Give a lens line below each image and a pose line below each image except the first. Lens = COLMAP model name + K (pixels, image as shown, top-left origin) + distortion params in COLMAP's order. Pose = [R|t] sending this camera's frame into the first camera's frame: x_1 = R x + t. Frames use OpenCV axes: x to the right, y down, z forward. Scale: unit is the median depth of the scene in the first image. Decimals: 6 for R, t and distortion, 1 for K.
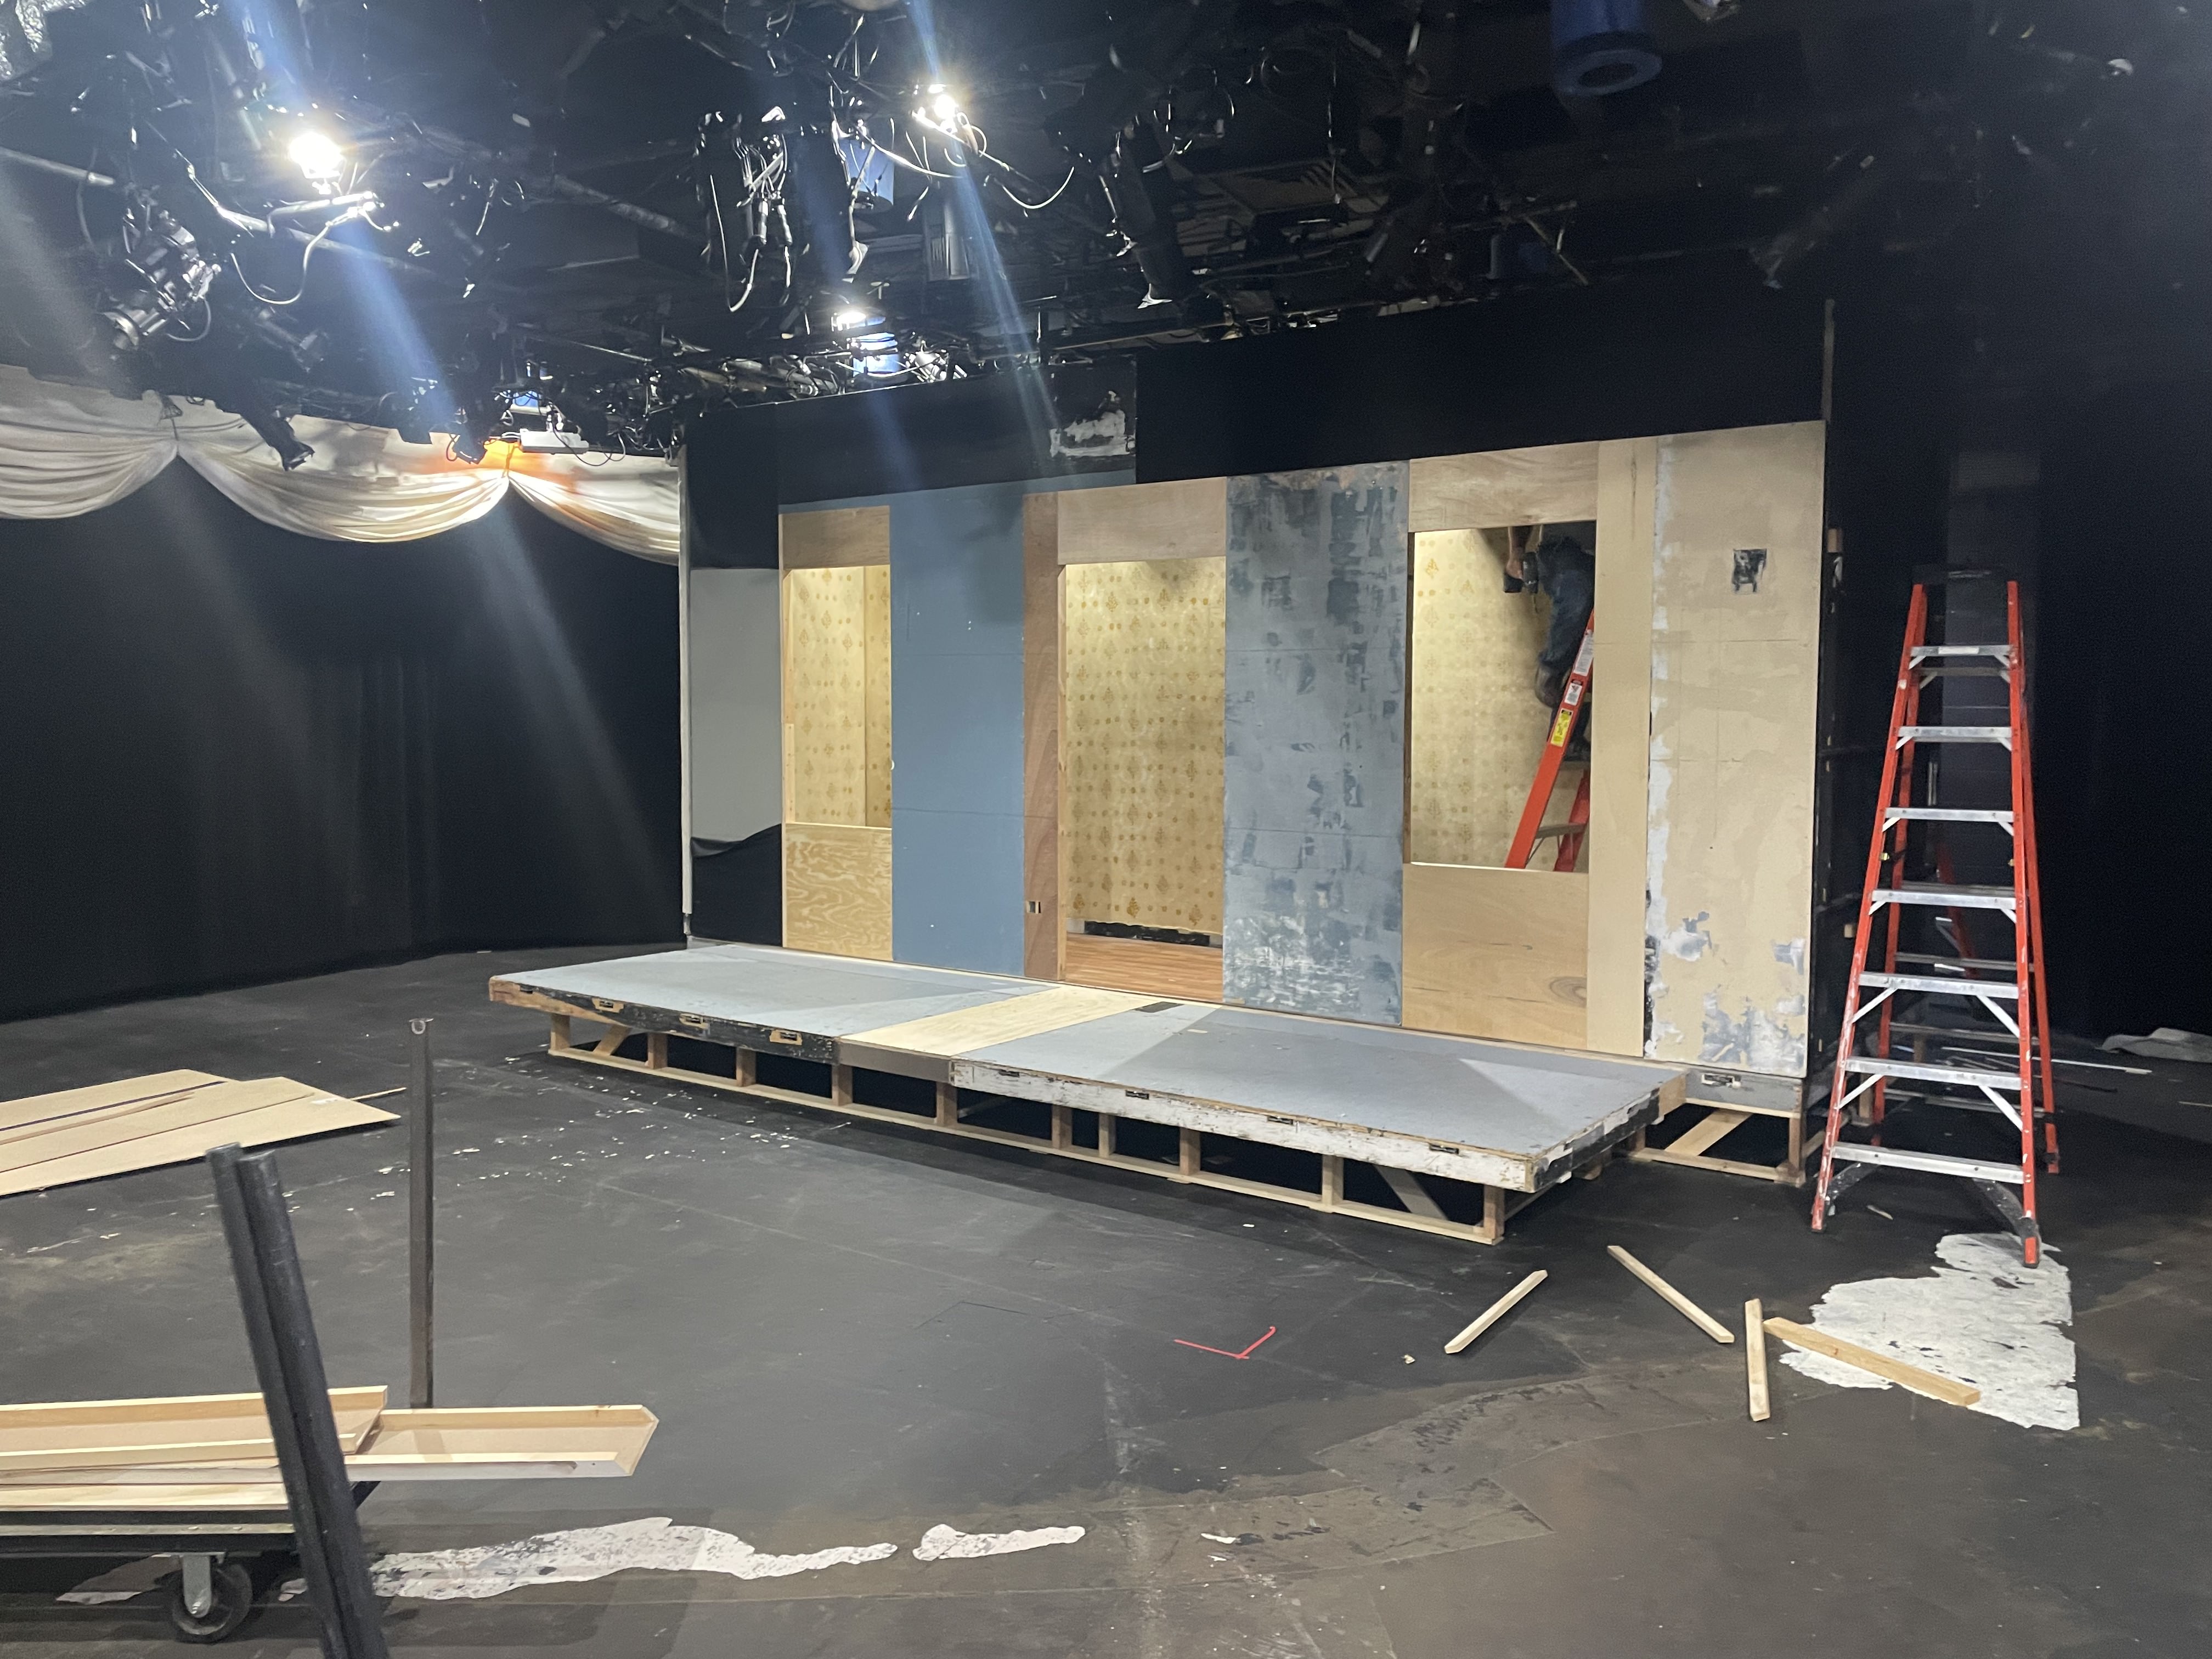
lens RADIAL K [[1662.2, 0, 1108.2], [0, 1662.2, 836.9], [0, 0, 1]] dist [0.059542, -0.071700]
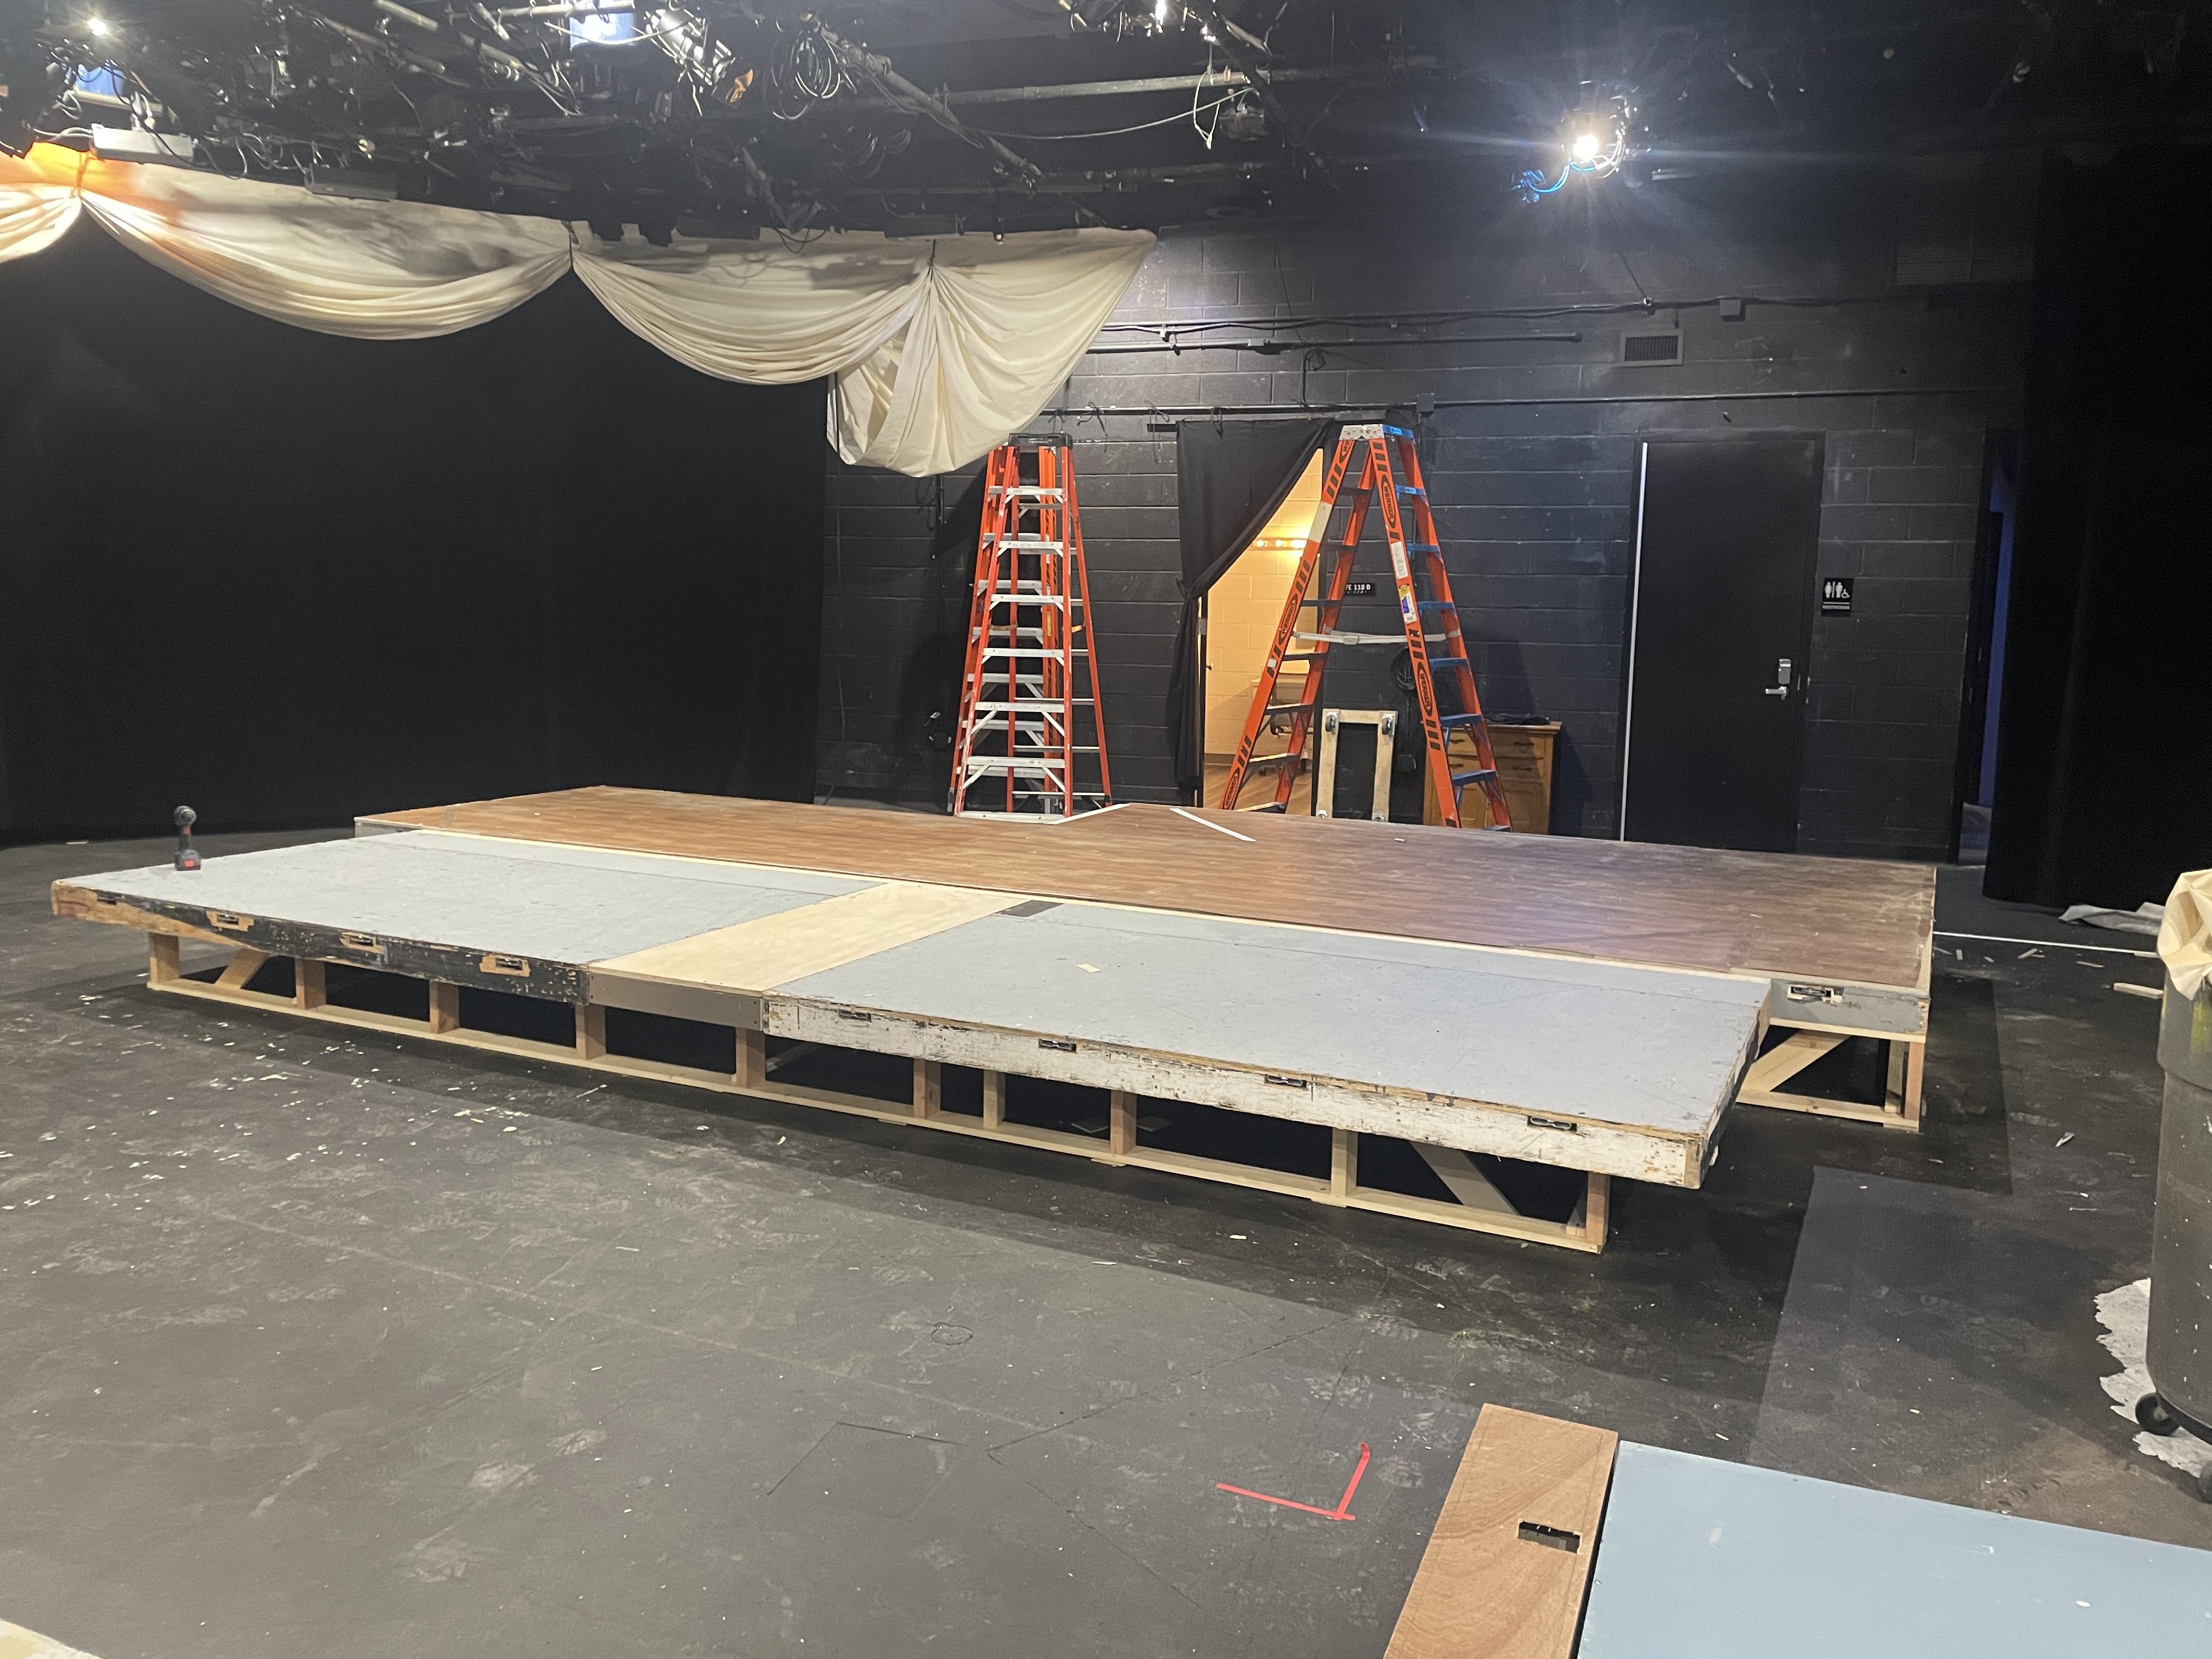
lens RADIAL K [[1662.2, 0, 1116.6], [0, 1662.2, 824.9], [0, 0, 1]] dist [0.059542, -0.071700]
pose [[0.985387, -0.013203, 0.169819, -0.064379], [0.001688, 0.997699, 0.067776, 0.016980], [-0.170323, -0.066499, 0.983142, 0.297090]]
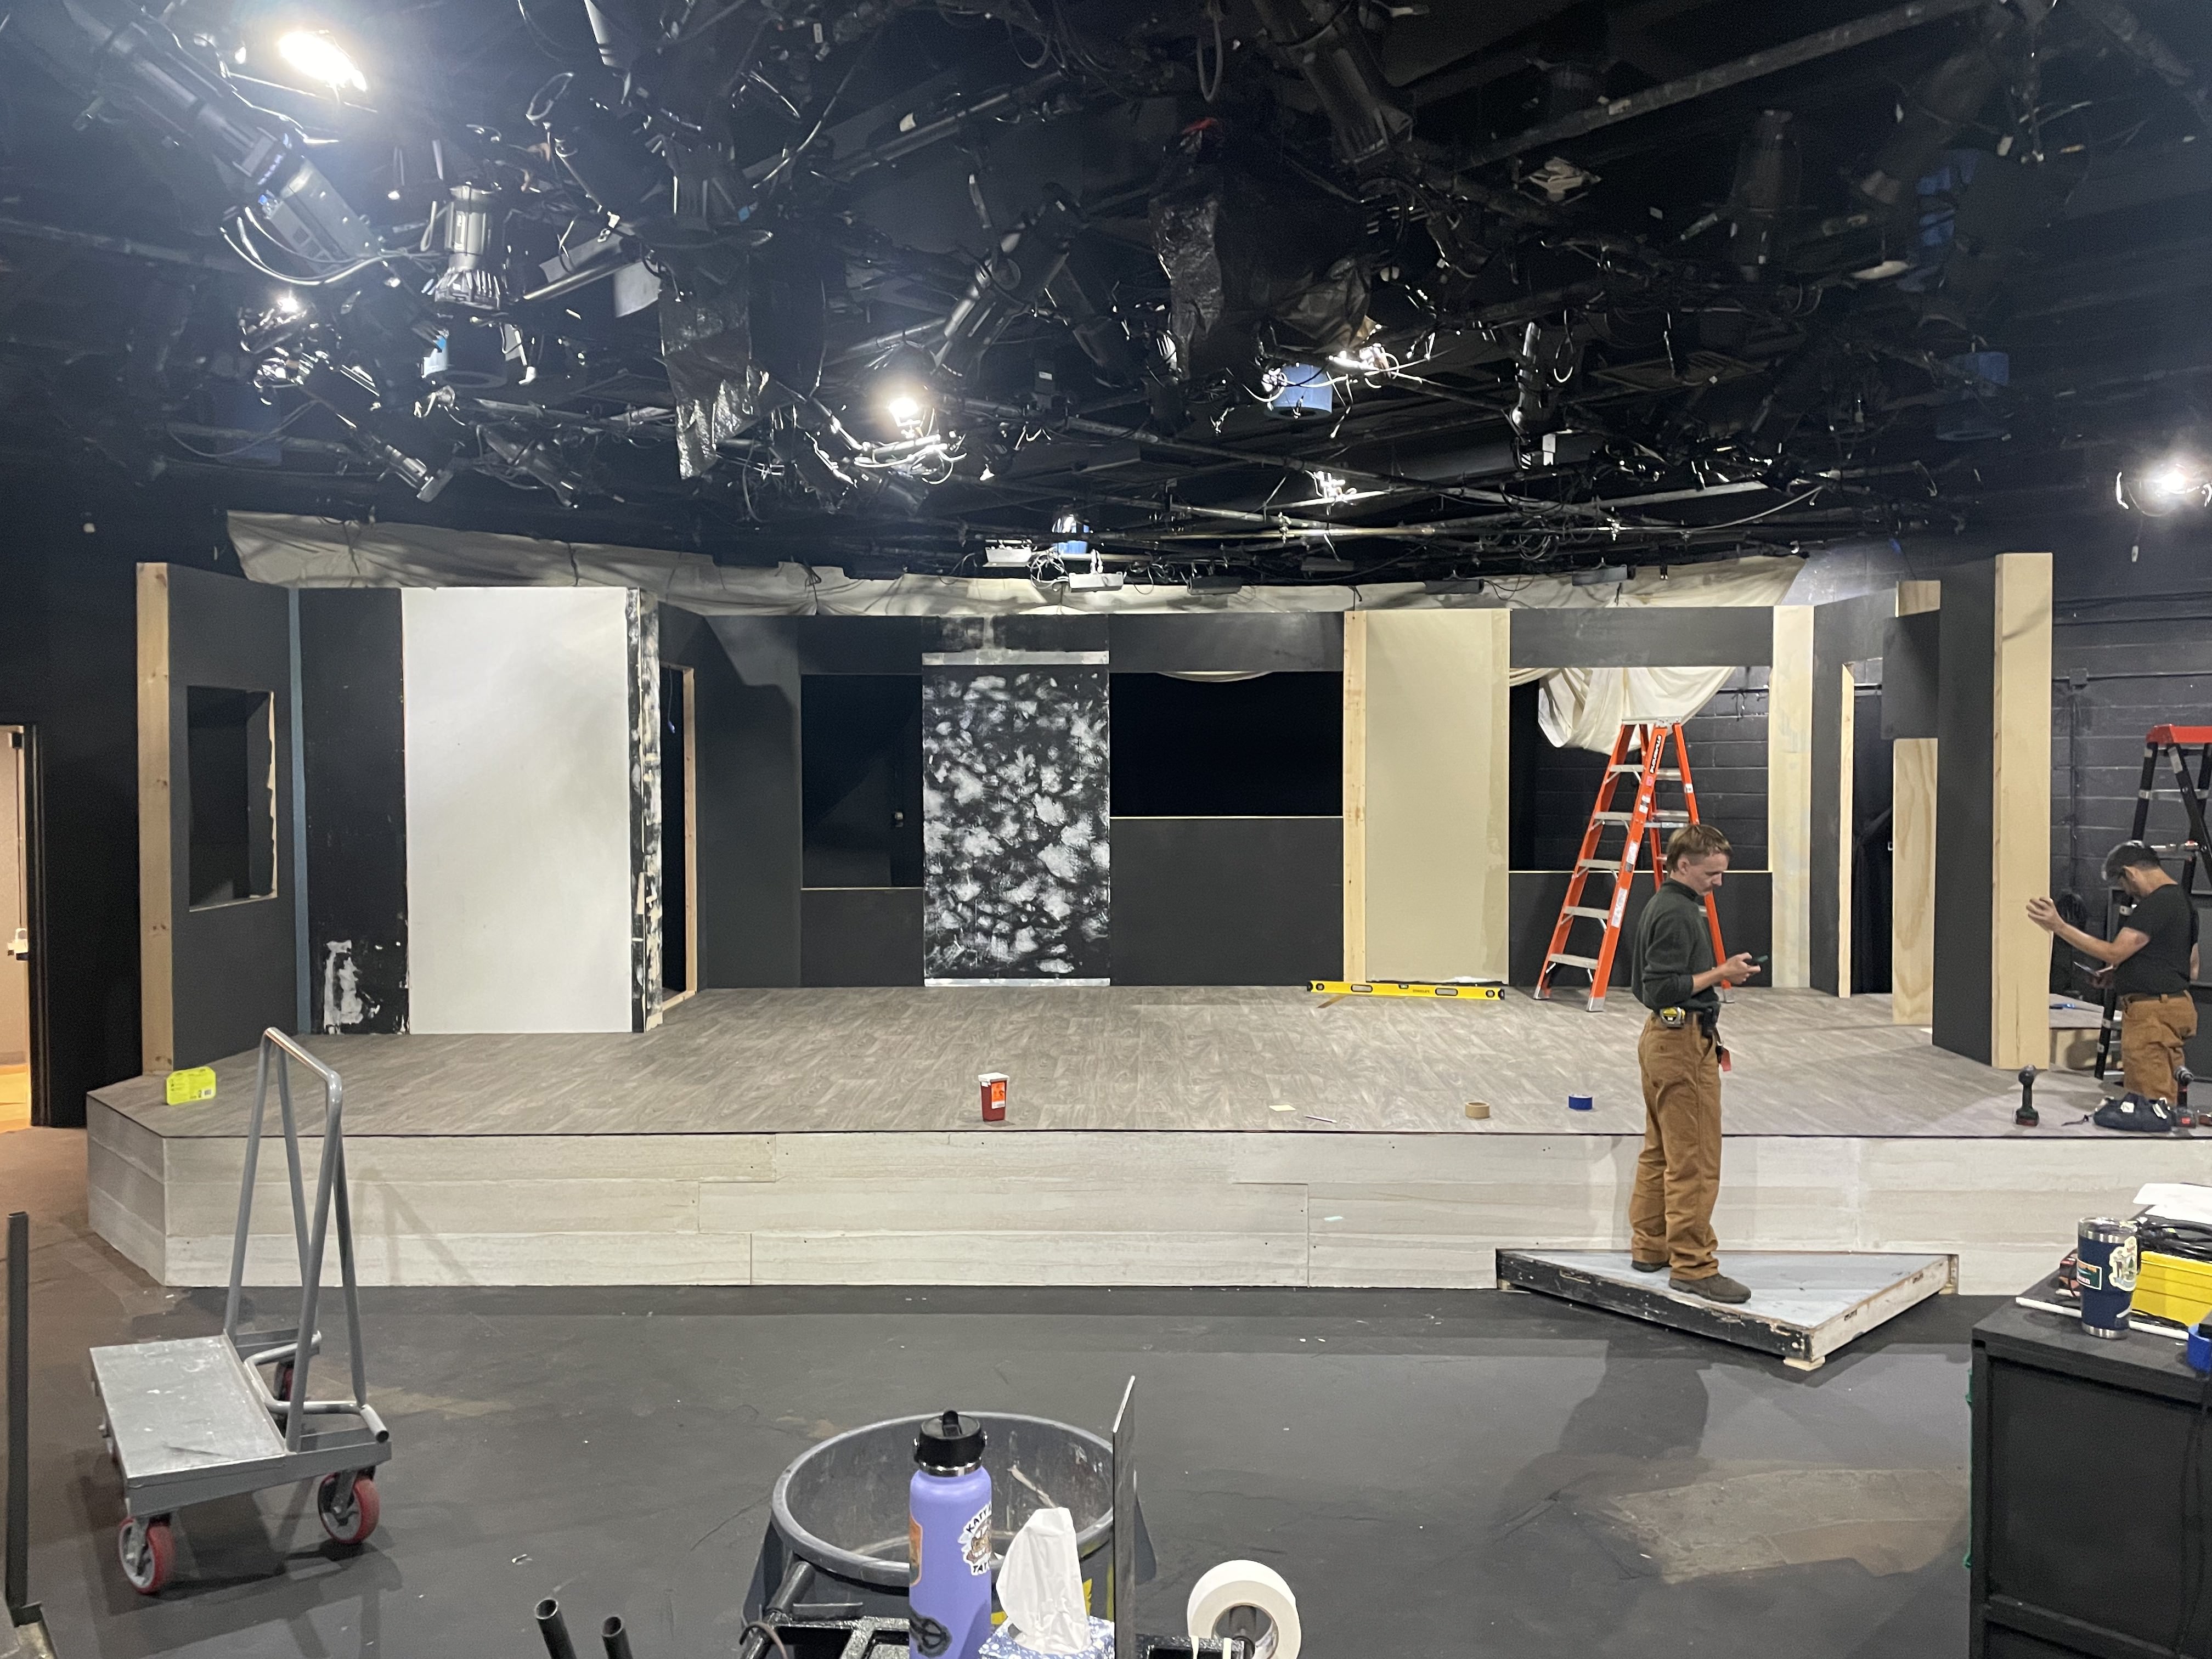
lens RADIAL K [[1662.2, 0, 1123.8], [0, 1662.2, 816.5], [0, 0, 1]] dist [0.059542, -0.071700]
pose [[0.943698, 0.006961, -0.330734, 0.131127], [-0.019402, 0.999222, -0.034329, -0.044389], [0.330238, 0.038813, 0.943099, -0.171900]]
